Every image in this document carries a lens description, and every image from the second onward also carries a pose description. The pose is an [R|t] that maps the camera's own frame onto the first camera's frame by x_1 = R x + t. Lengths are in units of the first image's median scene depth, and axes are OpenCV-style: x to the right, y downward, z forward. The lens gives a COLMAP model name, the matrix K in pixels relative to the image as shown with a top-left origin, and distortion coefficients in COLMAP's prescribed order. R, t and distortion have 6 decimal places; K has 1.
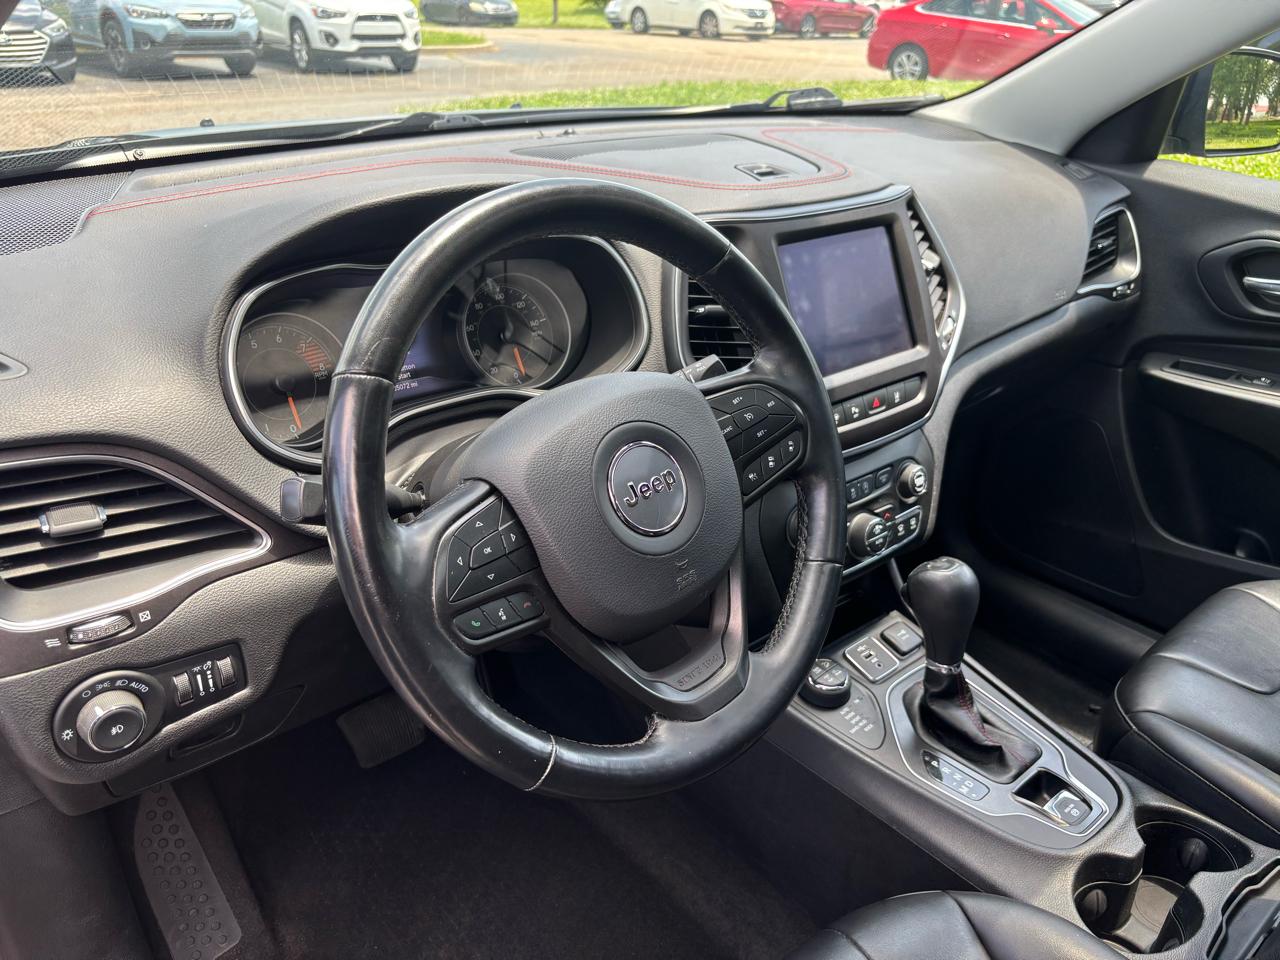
lens RADIAL K [[974.2, 0, 640.0], [0, 974.2, 480.0], [0, 0, 1]] dist [0.011332, 0.000178]
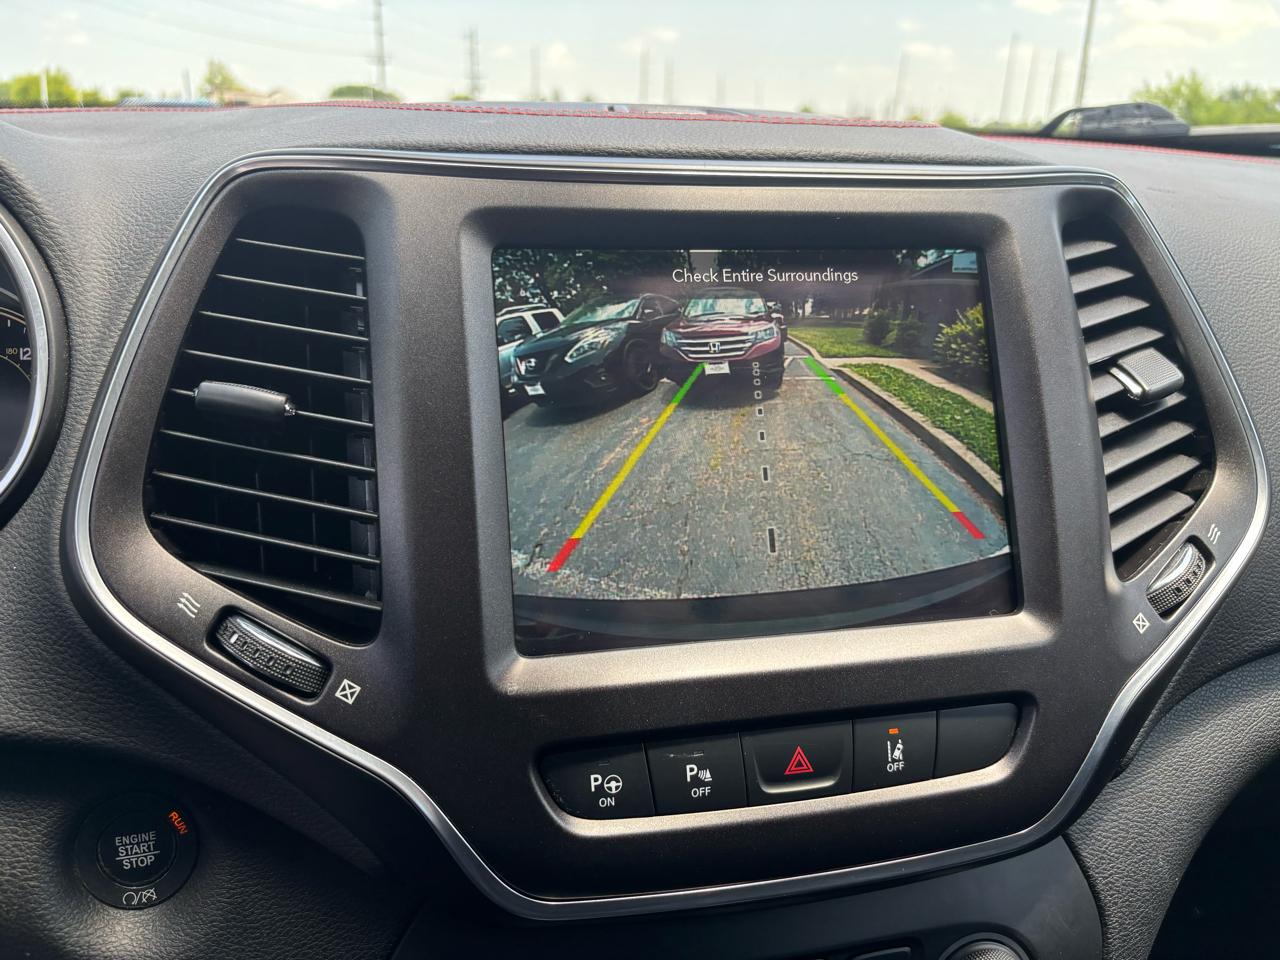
lens RADIAL K [[974.2, 0, 640.0], [0, 974.2, 480.0], [0, 0, 1]] dist [0.011332, 0.000178]
pose [[0.889869, 0.145231, -0.432482, 0.302498], [-0.207648, 0.973027, -0.100503, -0.119161], [0.406221, 0.179239, 0.896024, 0.642566]]
